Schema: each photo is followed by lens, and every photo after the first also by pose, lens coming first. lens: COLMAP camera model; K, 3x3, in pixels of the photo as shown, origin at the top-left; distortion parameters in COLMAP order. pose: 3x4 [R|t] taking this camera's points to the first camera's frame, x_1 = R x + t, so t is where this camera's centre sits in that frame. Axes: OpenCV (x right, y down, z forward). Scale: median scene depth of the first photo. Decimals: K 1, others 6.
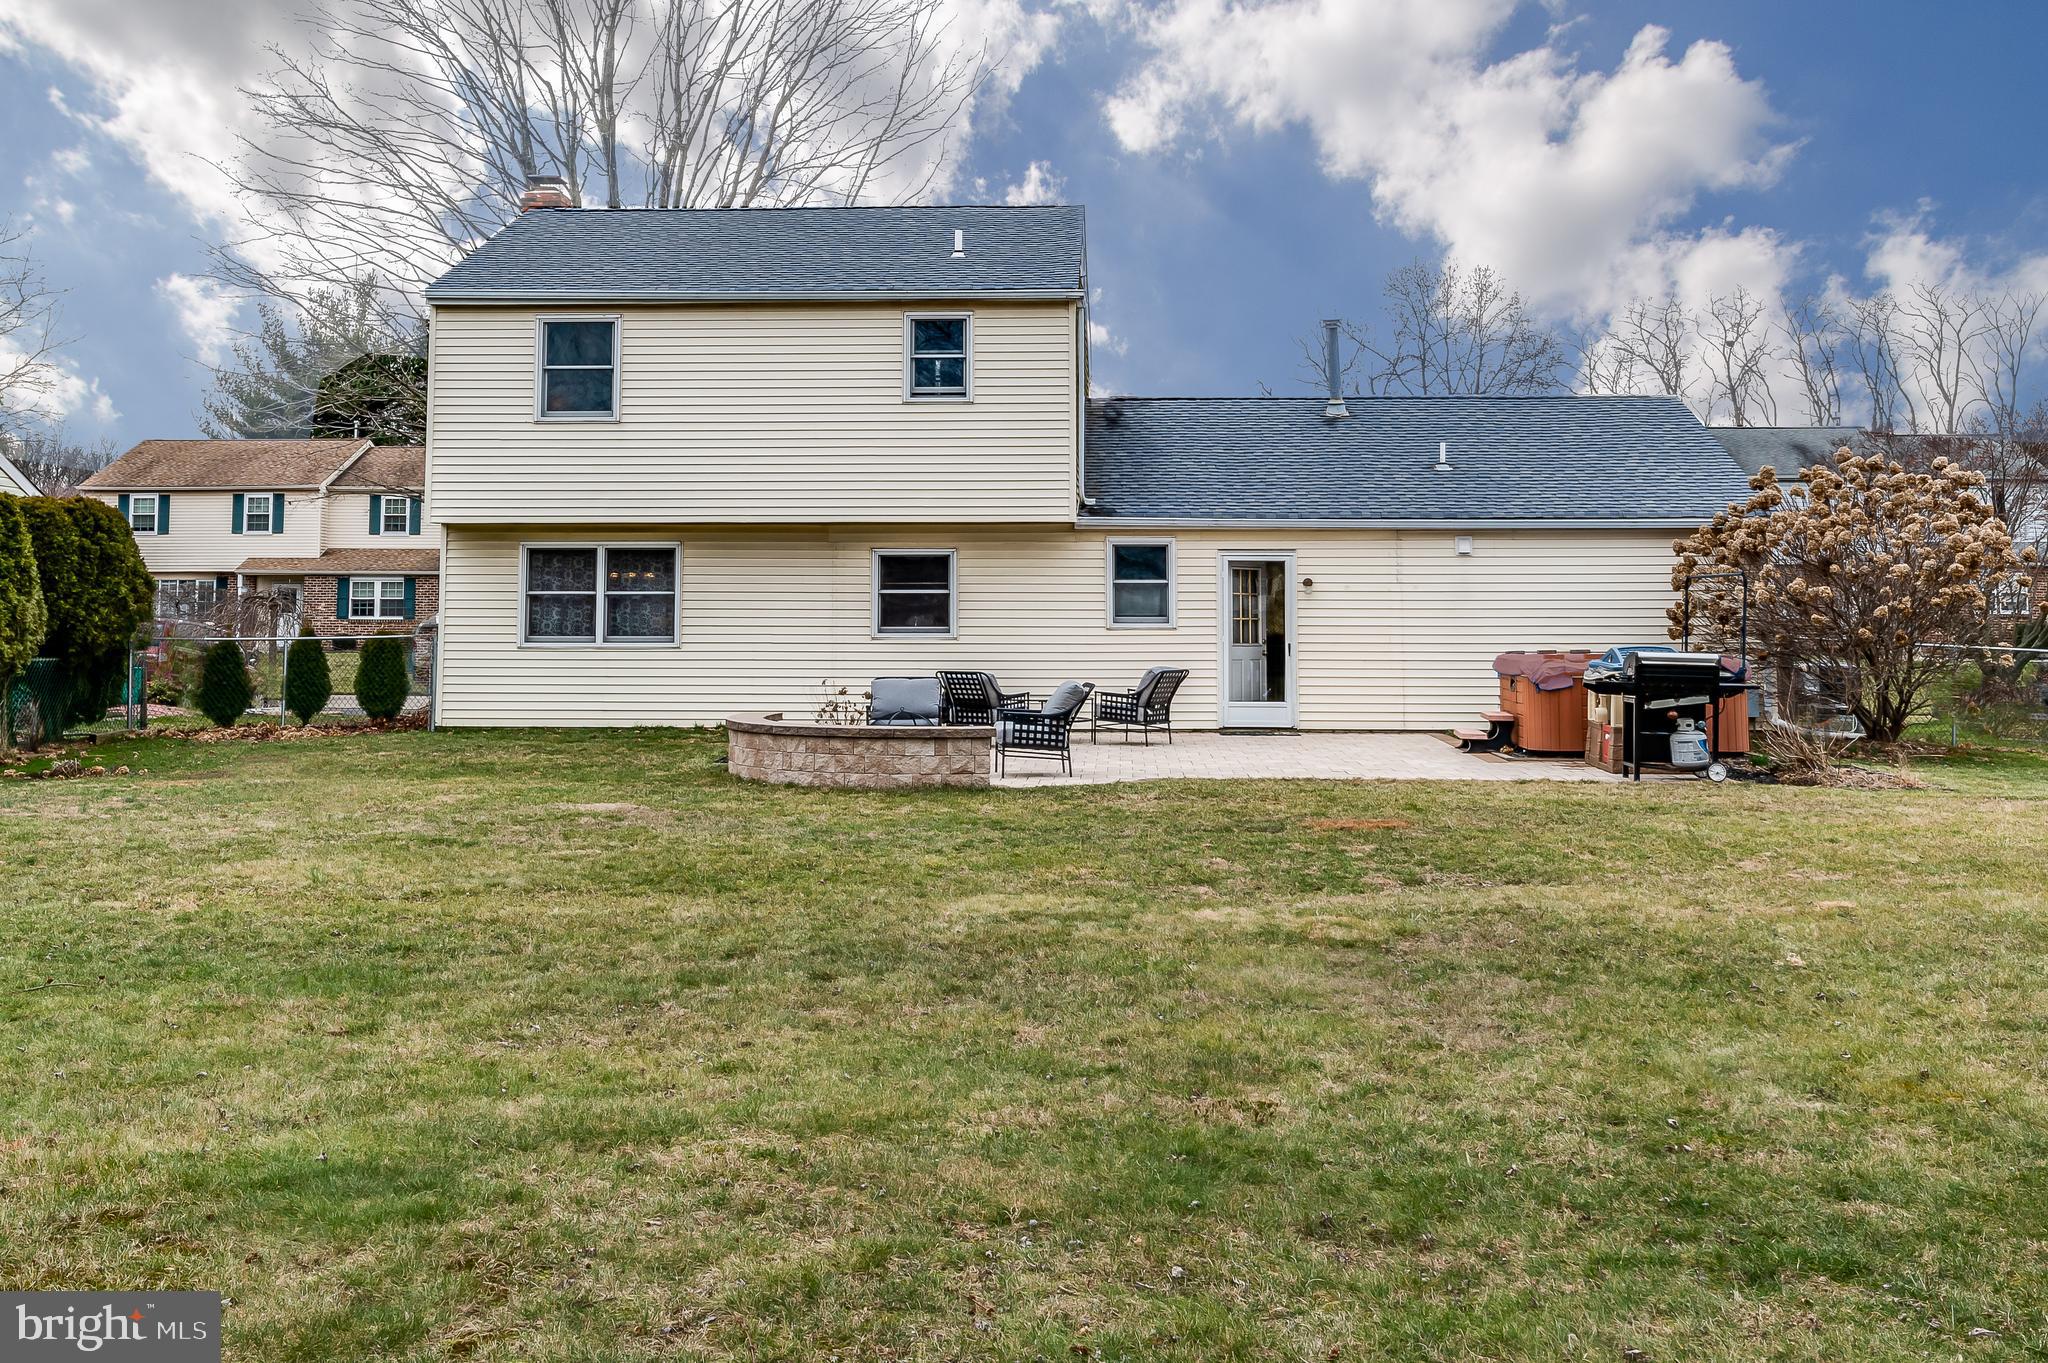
lens RADIAL K [[2120.2, 0, 1025.6], [0, 2120.2, 518.9], [0, 0, 1]] dist [-0.004518, 0.000000]
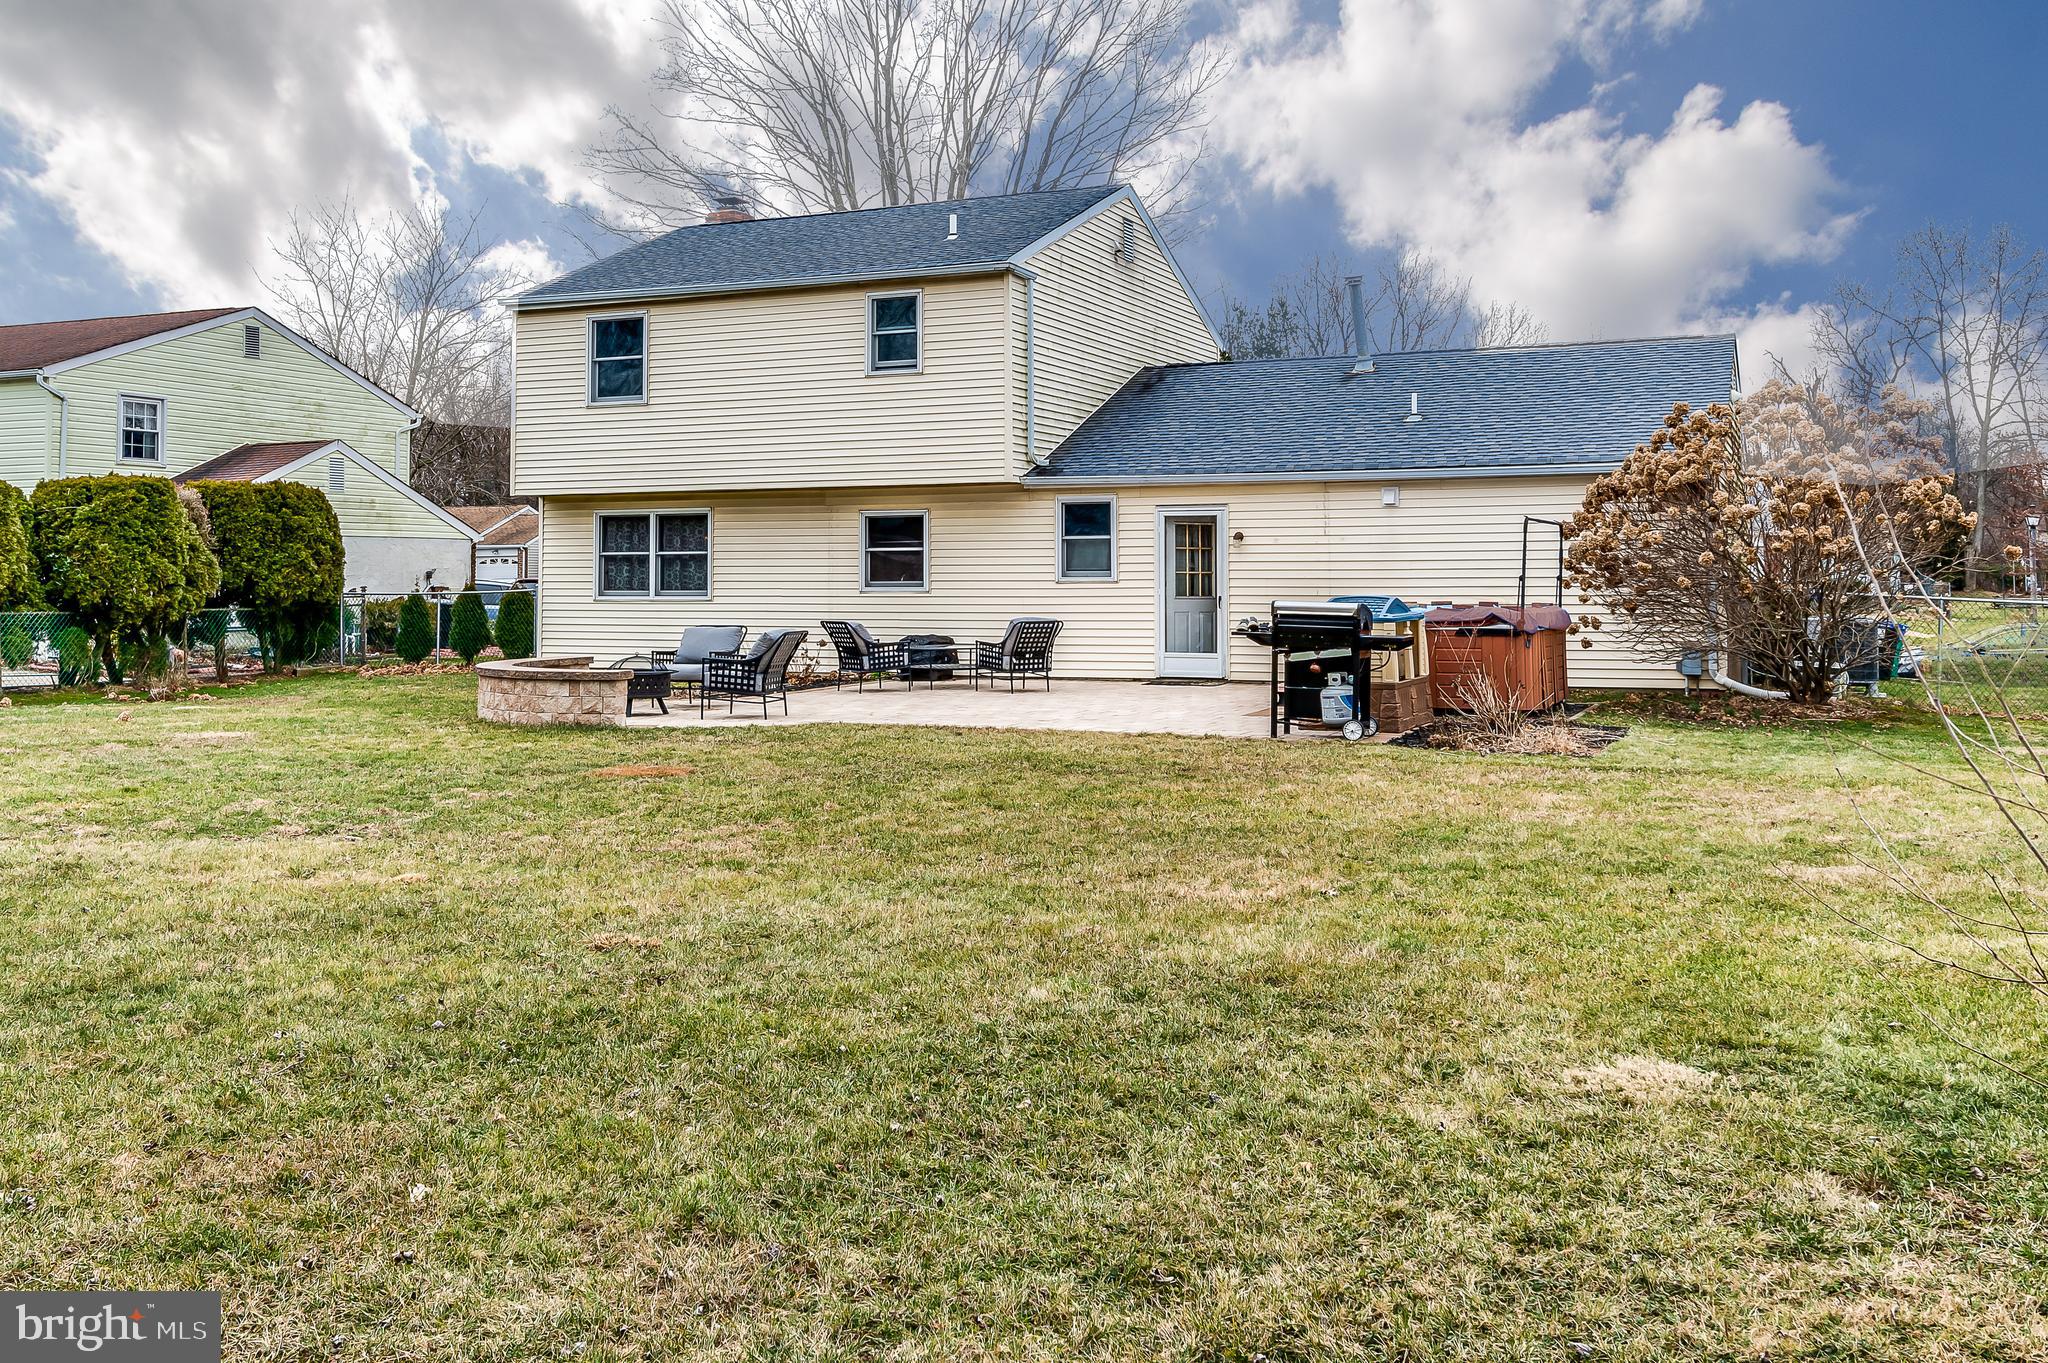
lens RADIAL K [[1813.7, 0, 1038.3], [0, 1813.7, 525.2], [0, 0, 1]] dist [0.007866, -0.010034]
pose [[0.933964, -0.015124, -0.357048, 0.353843], [0.020281, 0.999737, 0.010703, 0.013598], [0.356792, -0.017238, 0.934025, 0.155704]]
